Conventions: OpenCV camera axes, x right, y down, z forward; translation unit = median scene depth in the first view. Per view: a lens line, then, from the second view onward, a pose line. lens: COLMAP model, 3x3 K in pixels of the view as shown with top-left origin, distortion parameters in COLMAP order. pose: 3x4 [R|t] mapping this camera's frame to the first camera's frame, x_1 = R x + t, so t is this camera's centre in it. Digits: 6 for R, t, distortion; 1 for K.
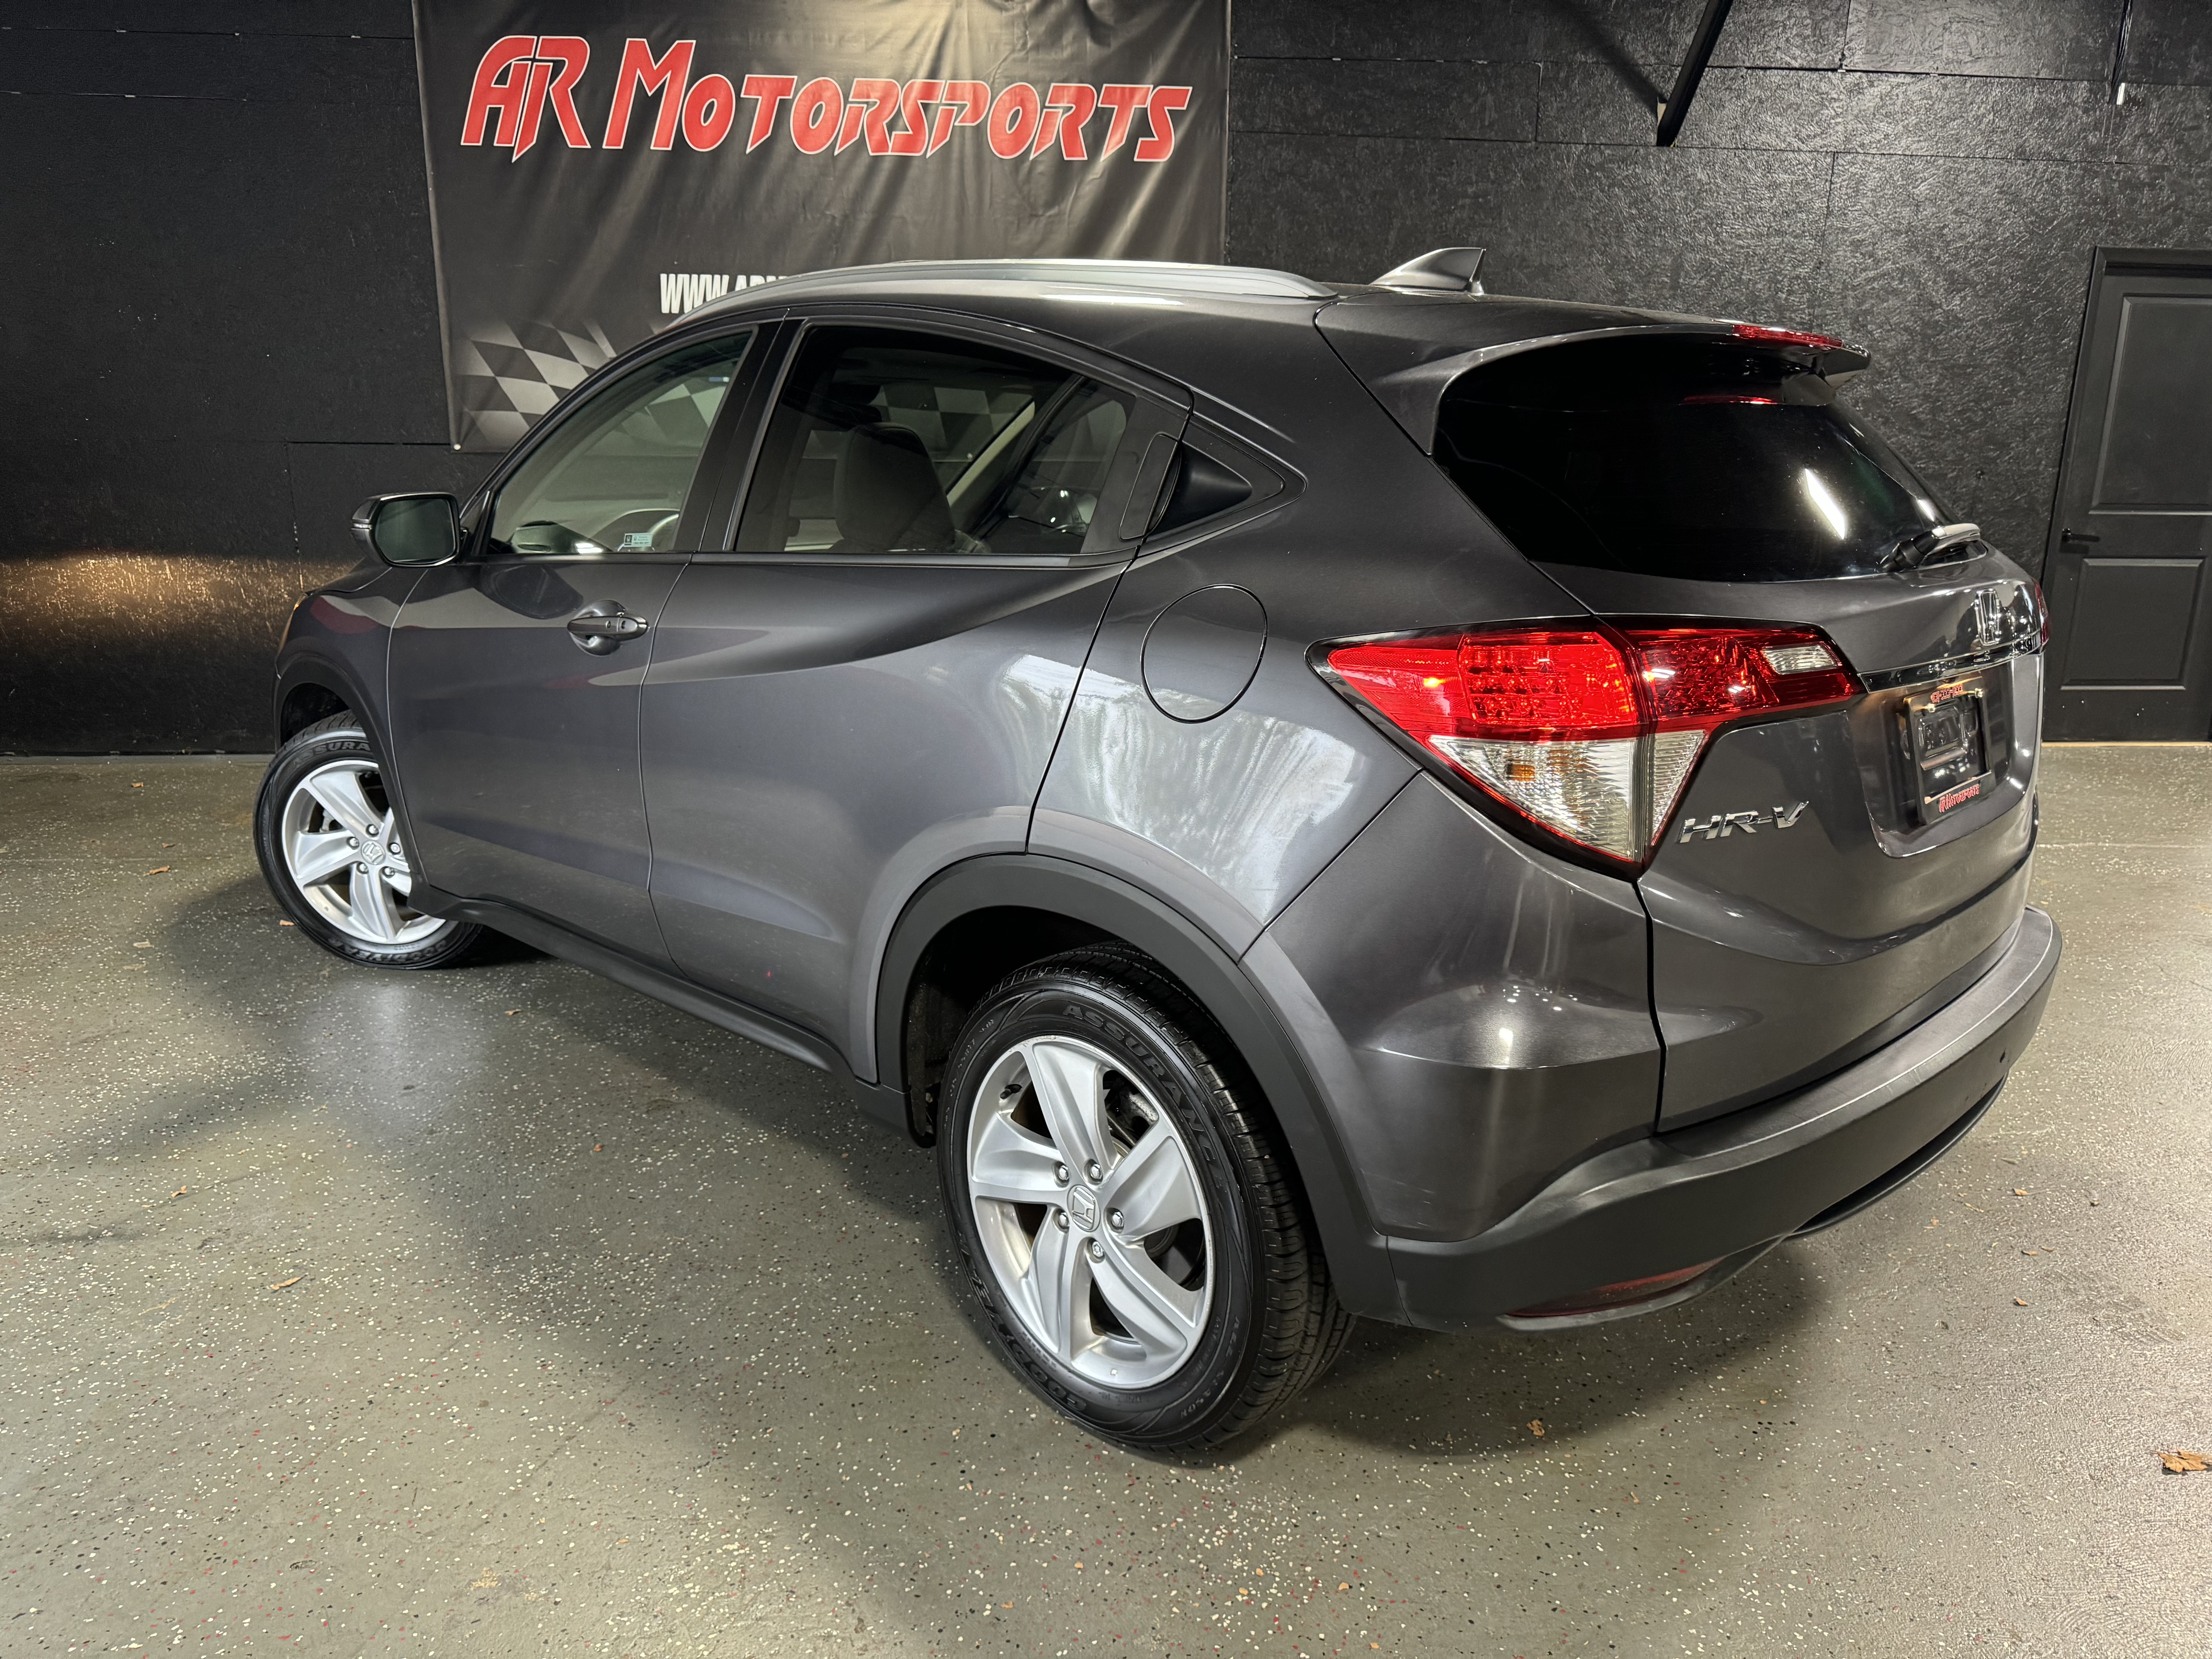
lens RADIAL K [[1634.0, 0, 1124.2], [0, 1634.0, 836.9], [0, 0, 1]] dist [0.004905, -0.012053]
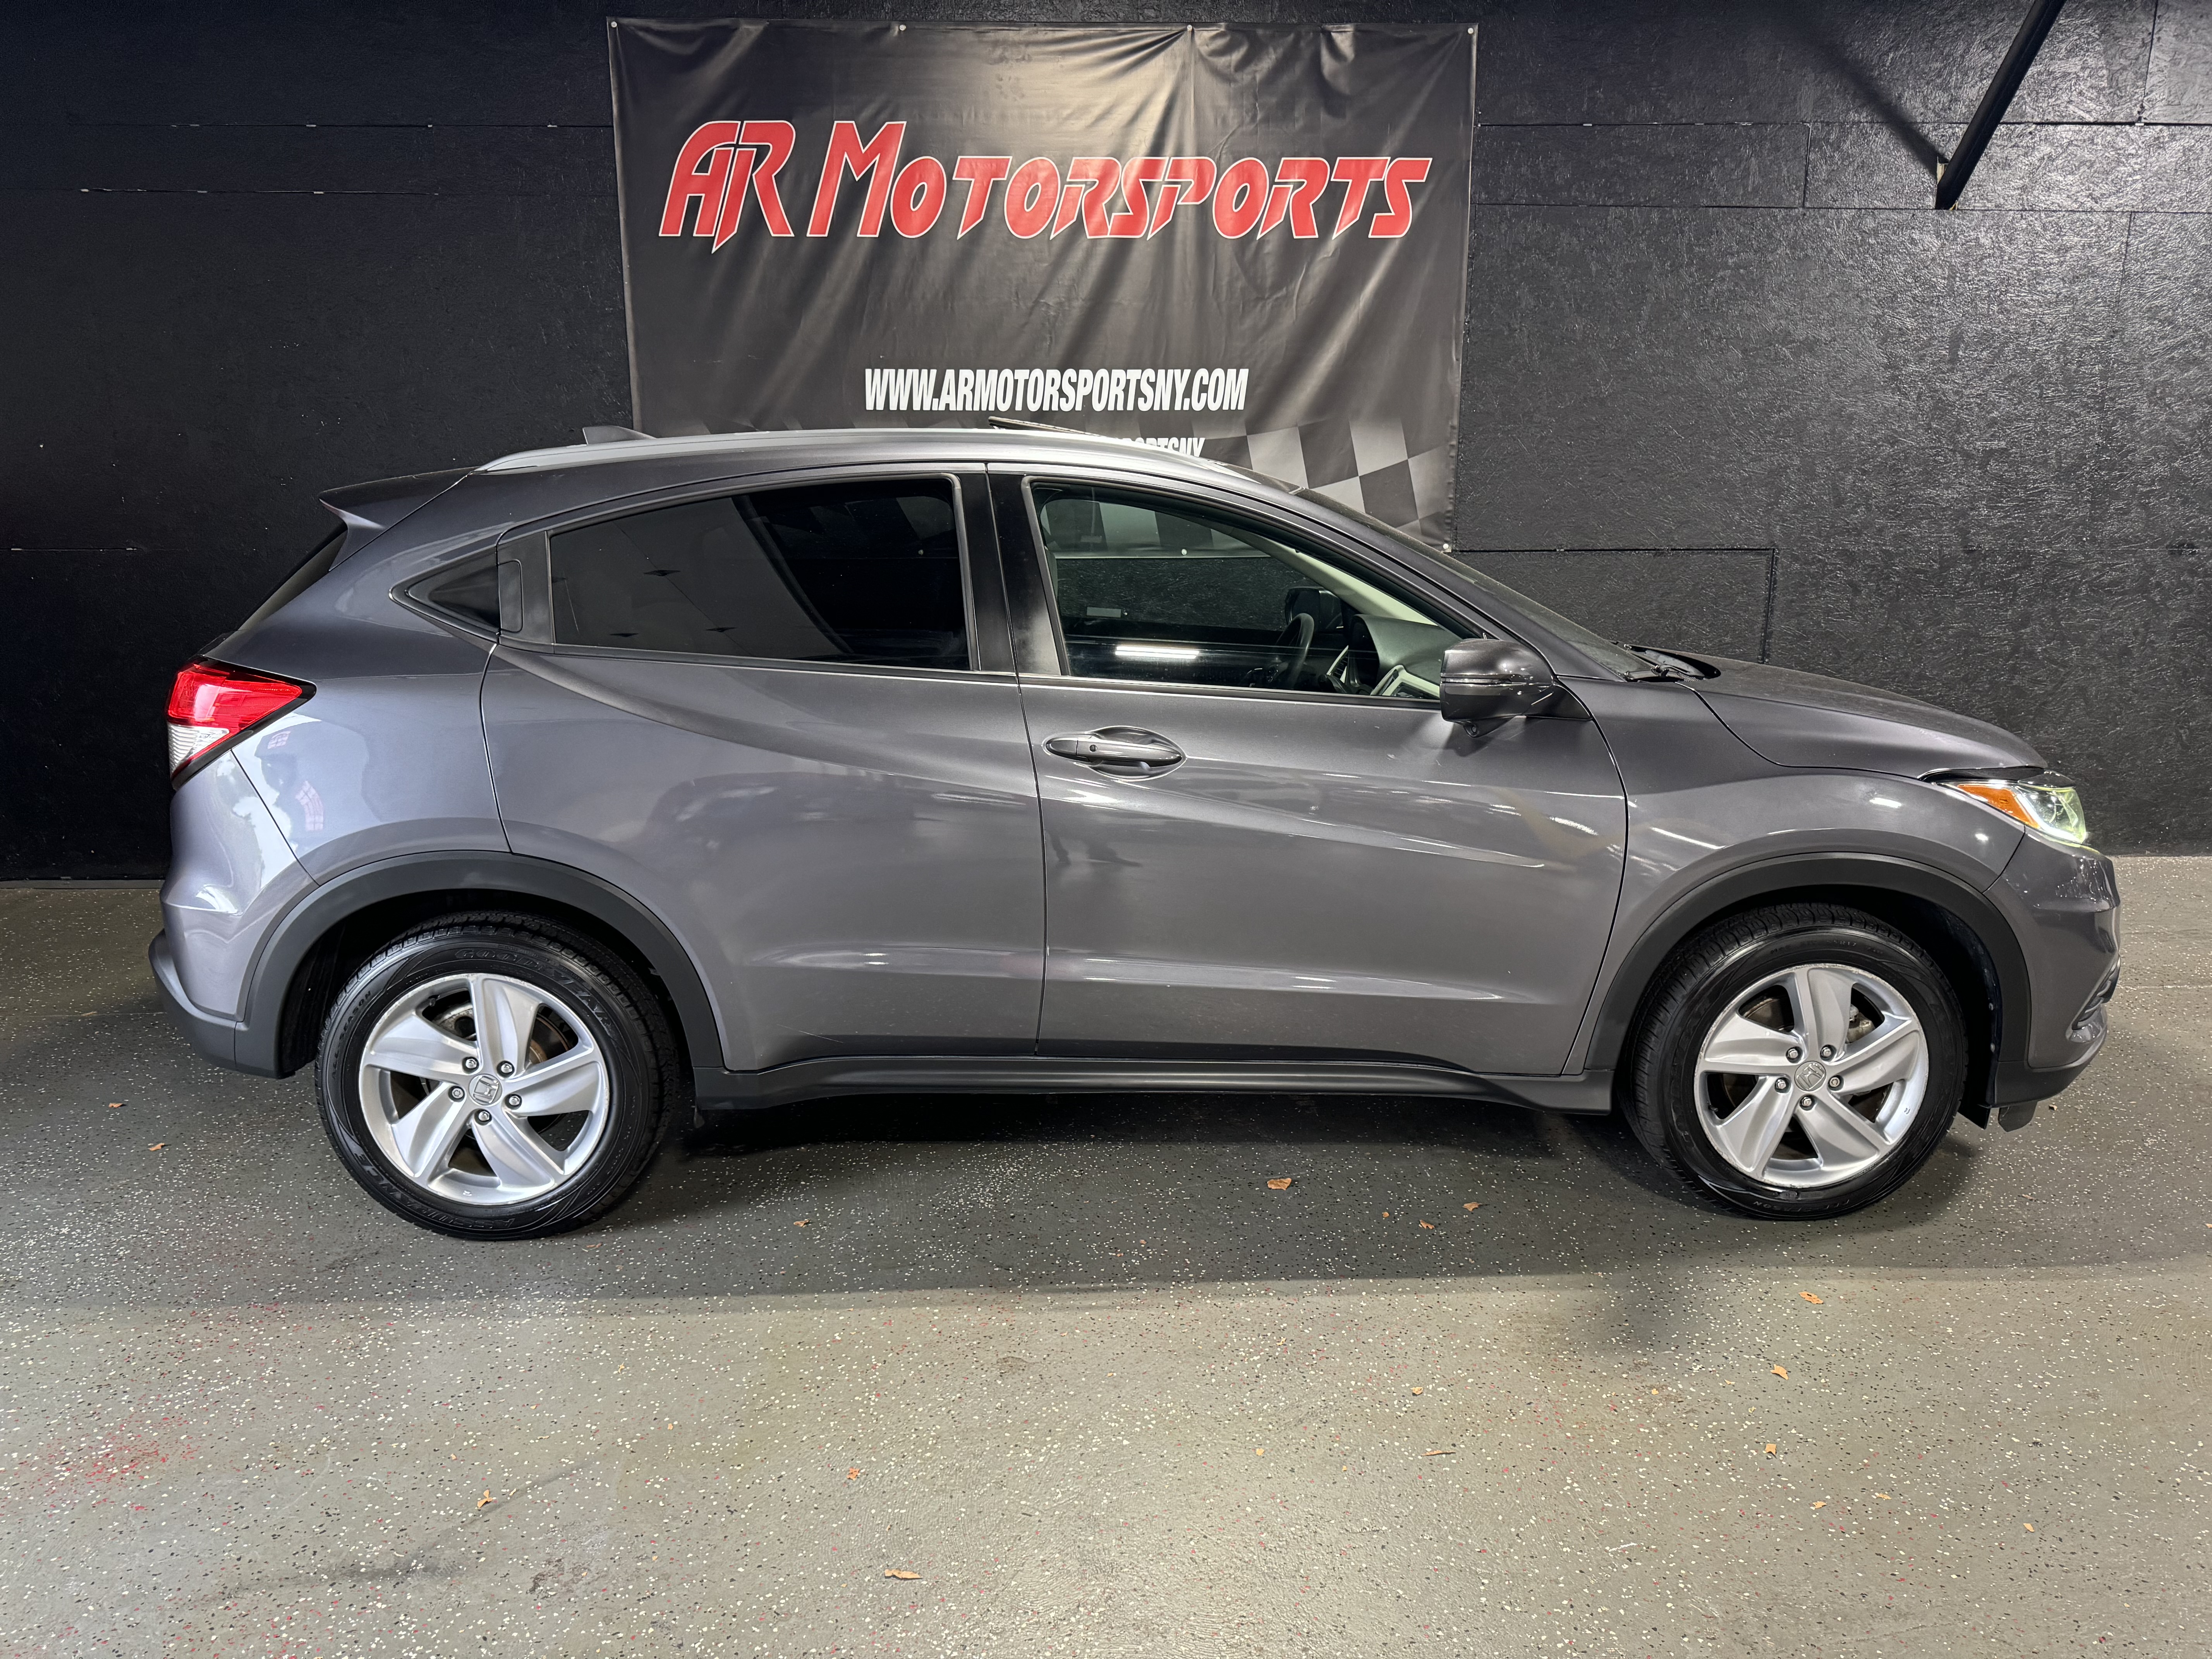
lens RADIAL K [[1634.0, 0, 1106.2], [0, 1634.0, 834.7], [0, 0, 1]] dist [0.004905, -0.012053]
pose [[0.998963, -0.004985, -0.045257, -0.102805], [0.003417, 0.999393, -0.034658, -0.042765], [0.045402, 0.034468, 0.998374, 0.077235]]
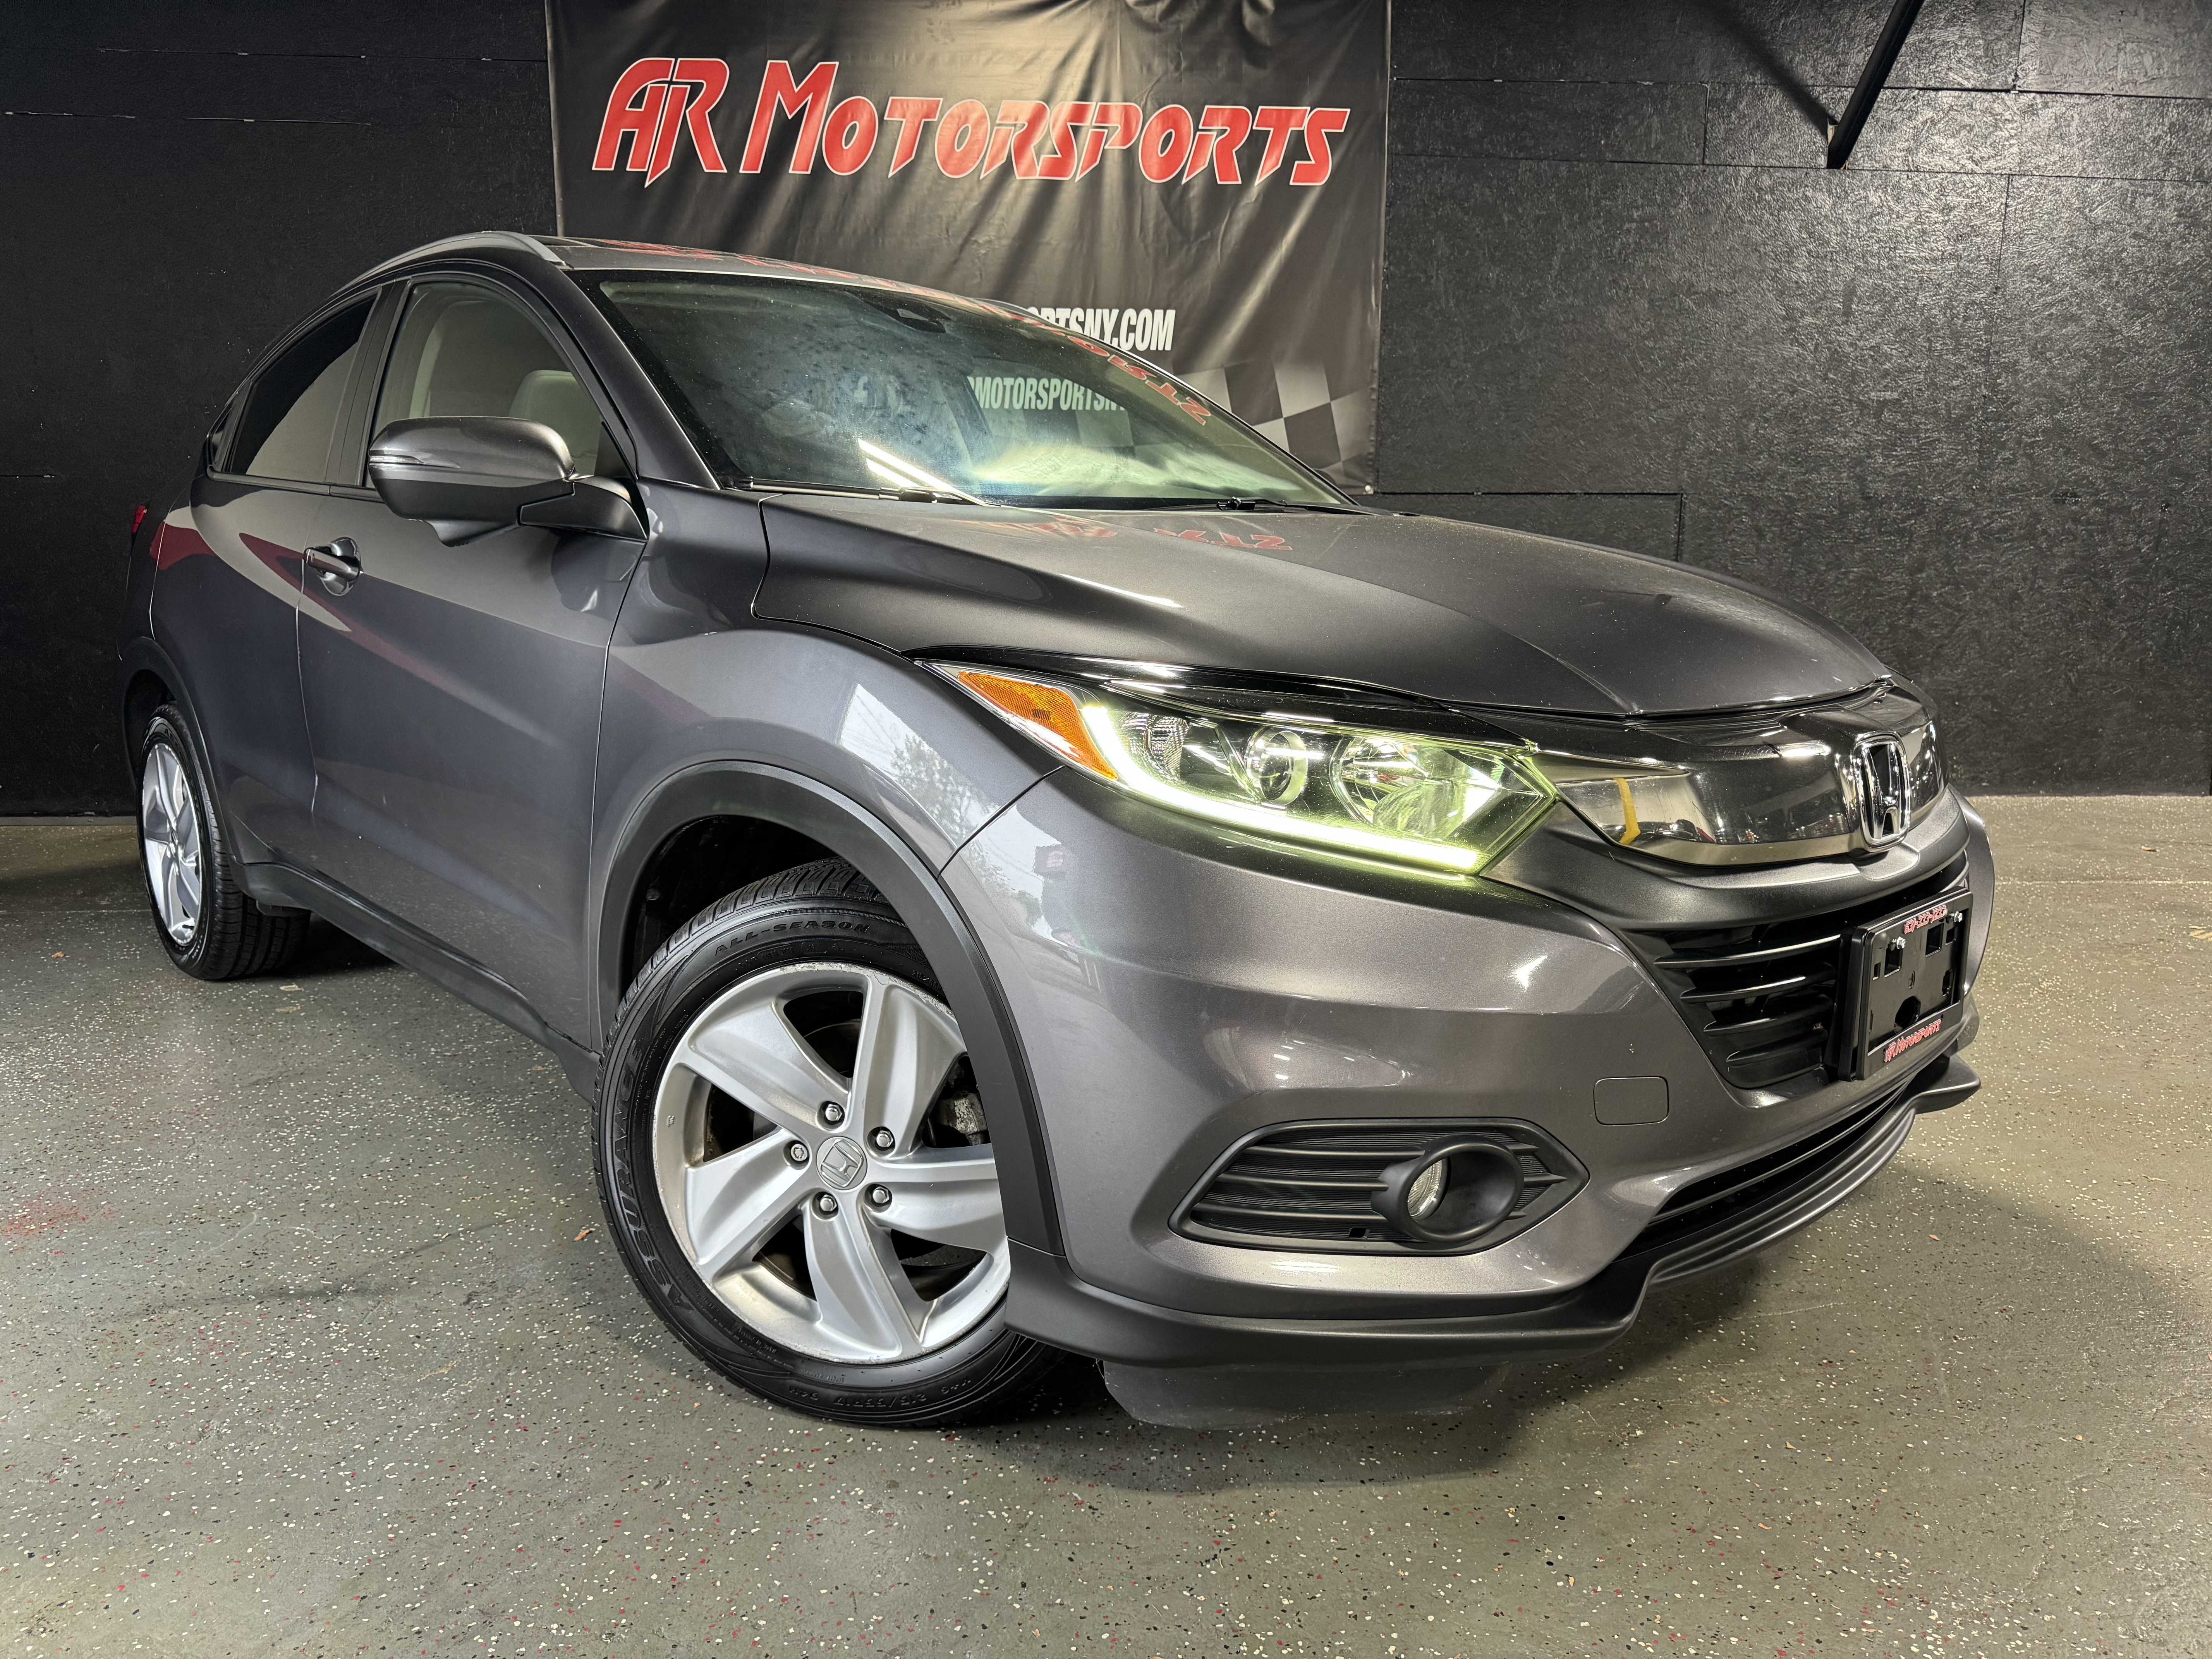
lens RADIAL K [[1634.0, 0, 1110.9], [0, 1634.0, 833.2], [0, 0, 1]] dist [0.004905, -0.012053]
pose [[0.999951, -0.009710, 0.002054, -0.104780], [0.009834, 0.997290, -0.072909, 0.034501], [-0.001340, 0.072926, 0.997336, 0.072143]]
